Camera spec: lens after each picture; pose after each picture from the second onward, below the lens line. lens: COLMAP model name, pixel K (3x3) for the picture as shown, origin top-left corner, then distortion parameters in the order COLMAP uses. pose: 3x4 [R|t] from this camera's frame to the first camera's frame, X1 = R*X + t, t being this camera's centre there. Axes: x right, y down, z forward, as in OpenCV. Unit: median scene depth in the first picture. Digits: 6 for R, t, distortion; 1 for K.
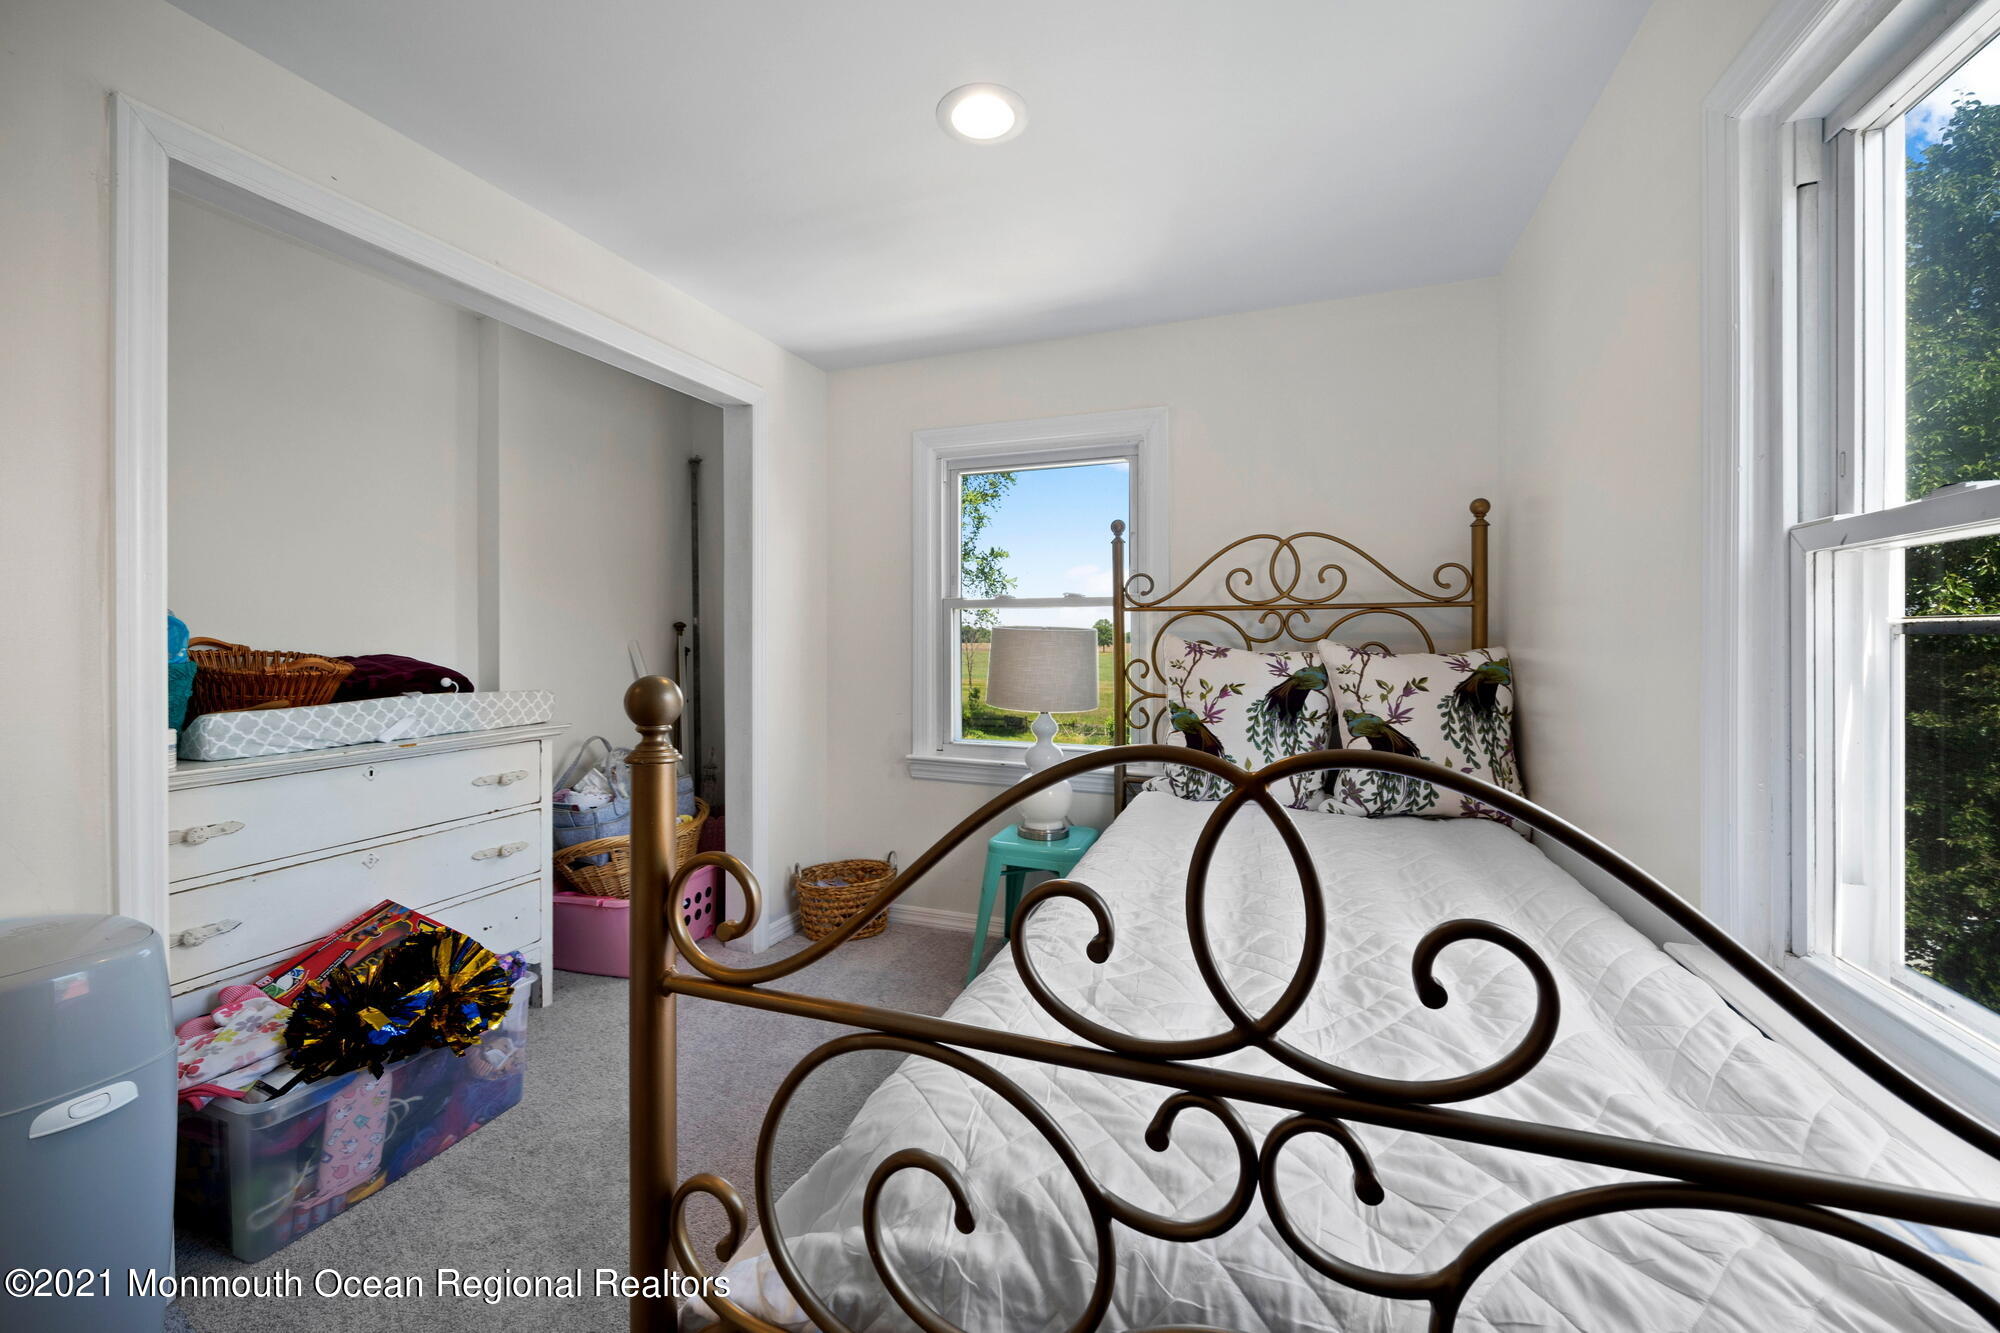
lens RADIAL K [[786.7, 0, 1001.0], [0, 786.7, 638.2], [0, 0, 1]] dist [-0.001339, -0.000055]
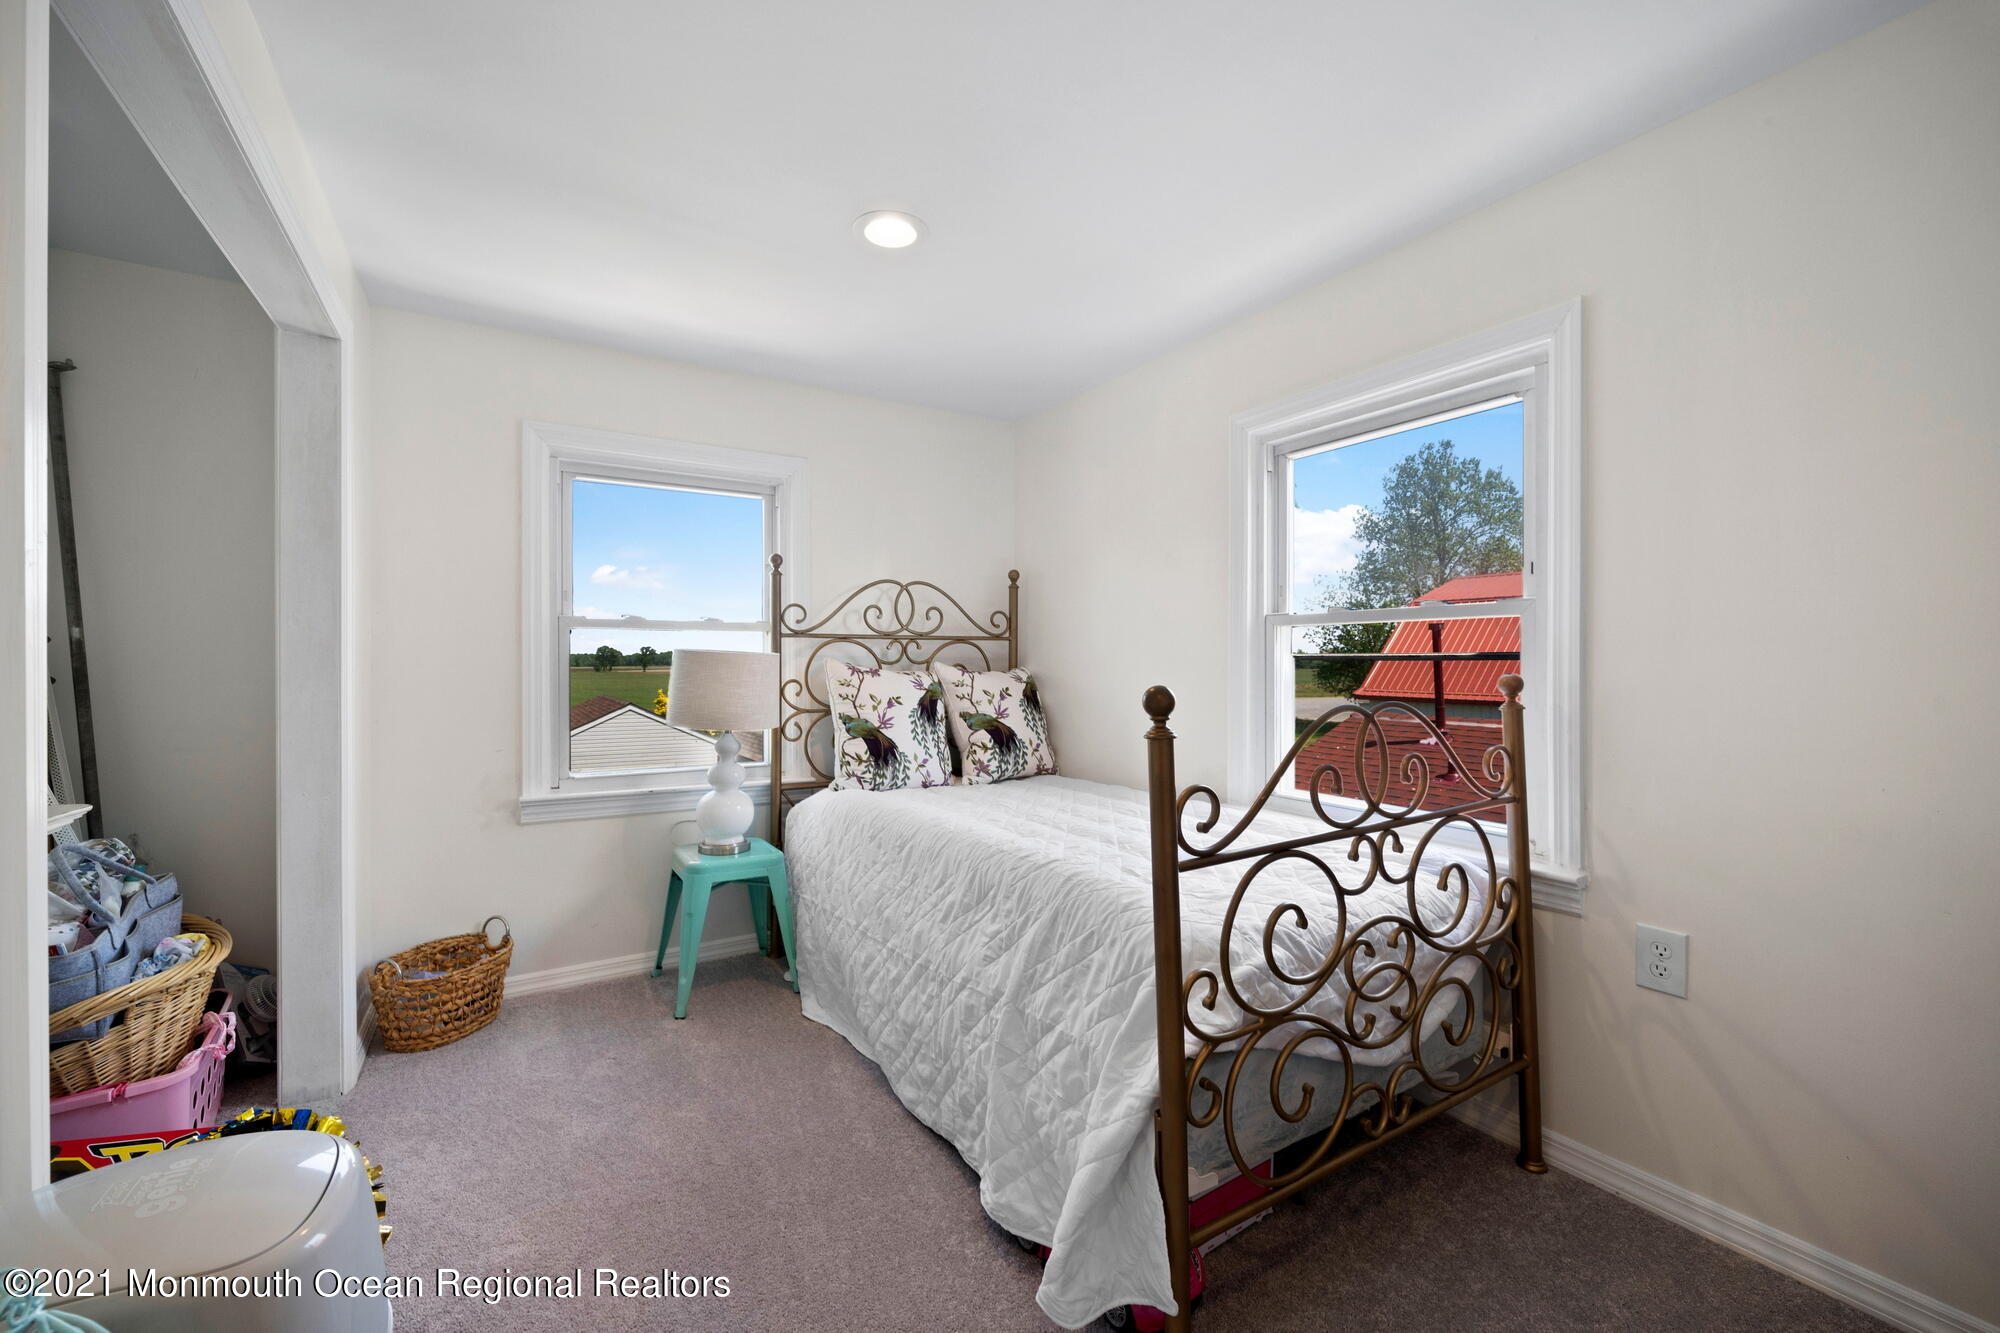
lens RADIAL K [[783.2, 0, 1000.0], [0, 783.2, 666.5], [0, 0, 1]] dist [0.000952, 0.000119]
pose [[0.610905, -0.003422, 0.791697, -0.601238], [0.001266, 0.999994, 0.003345, 0.004798], [-0.791703, -0.001041, 0.610905, 0.089653]]
